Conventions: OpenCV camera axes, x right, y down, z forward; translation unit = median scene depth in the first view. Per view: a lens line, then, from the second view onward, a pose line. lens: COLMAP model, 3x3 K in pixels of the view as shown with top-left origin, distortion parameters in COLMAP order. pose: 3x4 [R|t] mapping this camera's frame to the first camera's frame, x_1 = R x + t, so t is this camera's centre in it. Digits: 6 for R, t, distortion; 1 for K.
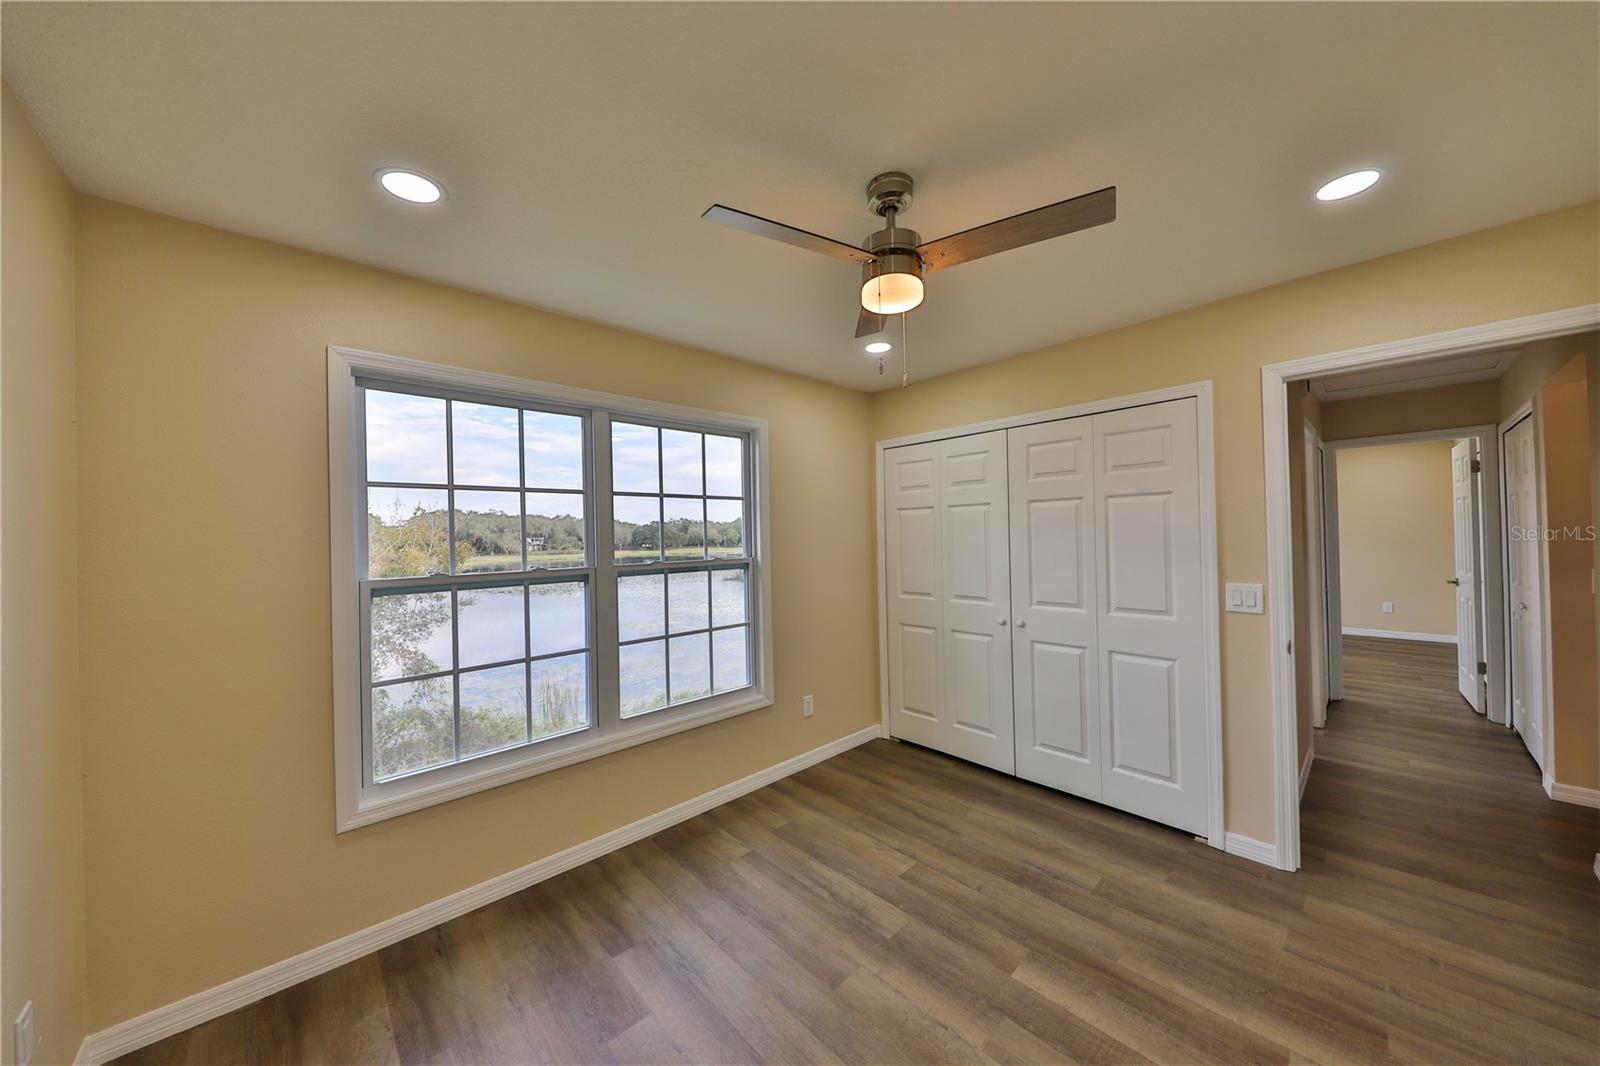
lens RADIAL K [[535.8, 0, 795.9], [0, 535.8, 533.2], [0, 0, 1]] dist [0.000758, -0.000556]
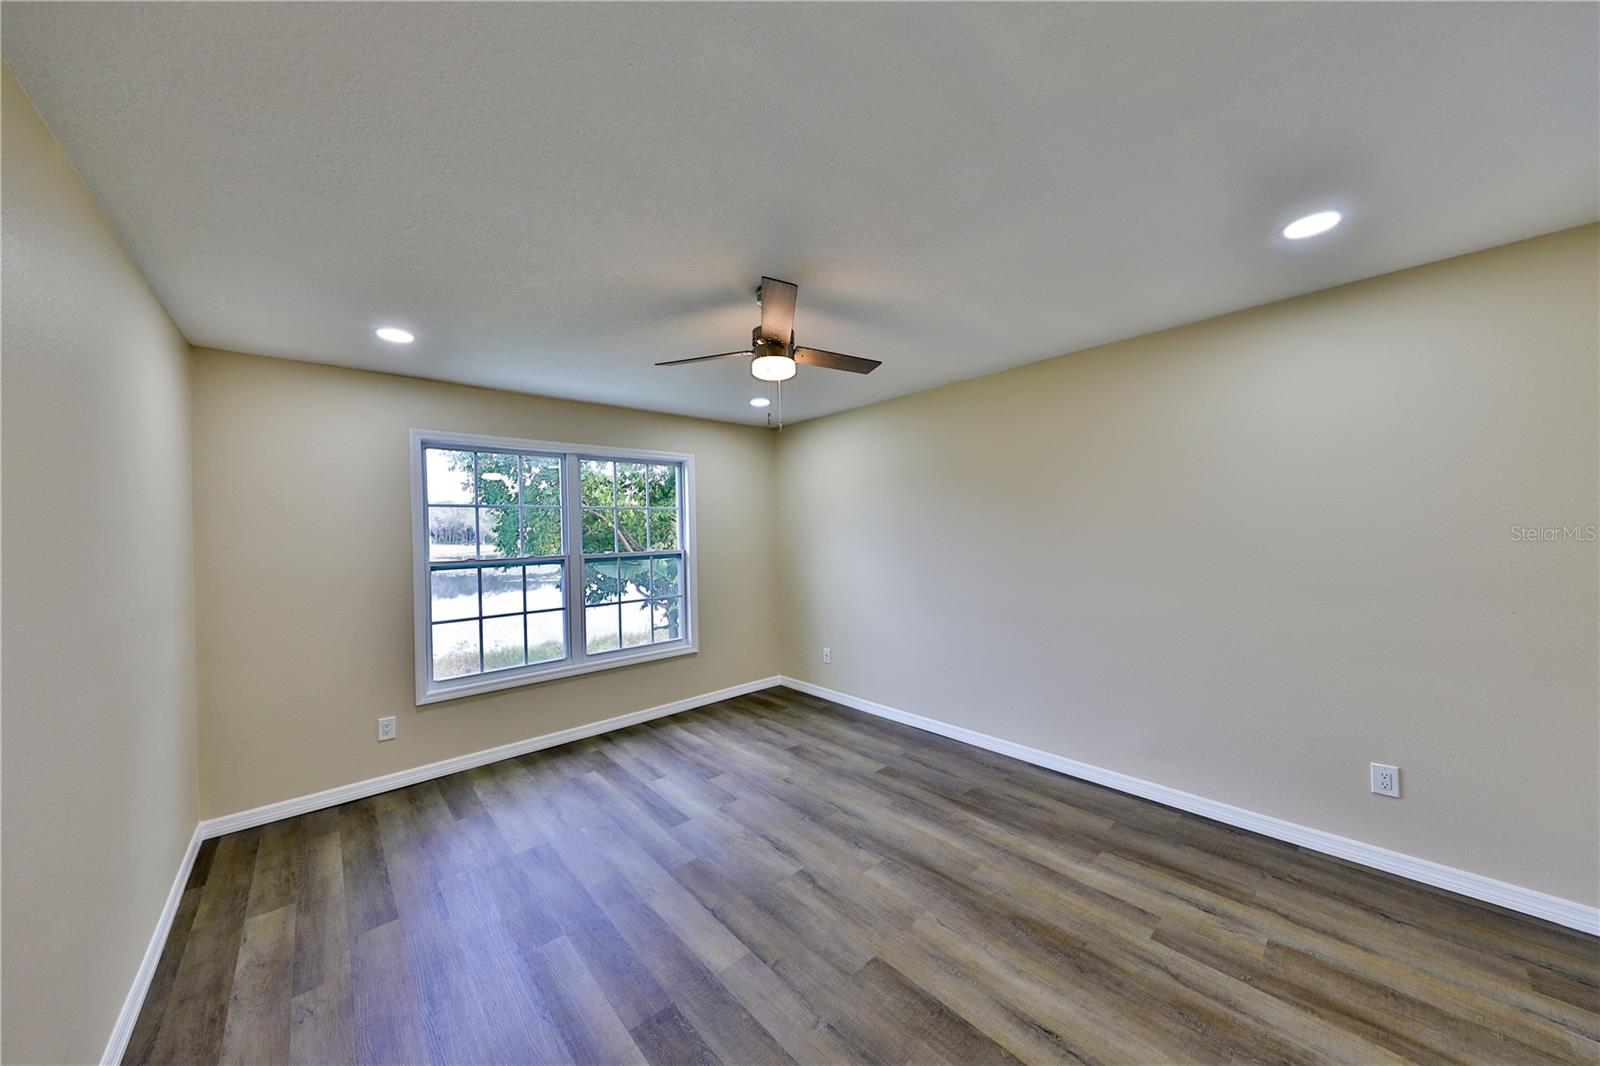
lens RADIAL K [[535.8, 0, 796.9], [0, 535.8, 536.7], [0, 0, 1]] dist [0.000758, -0.000556]
pose [[0.999734, -0.002540, -0.022943, 0.320964], [0.002882, 0.999885, 0.014868, -0.012342], [0.022903, -0.014930, 0.999626, -0.530988]]
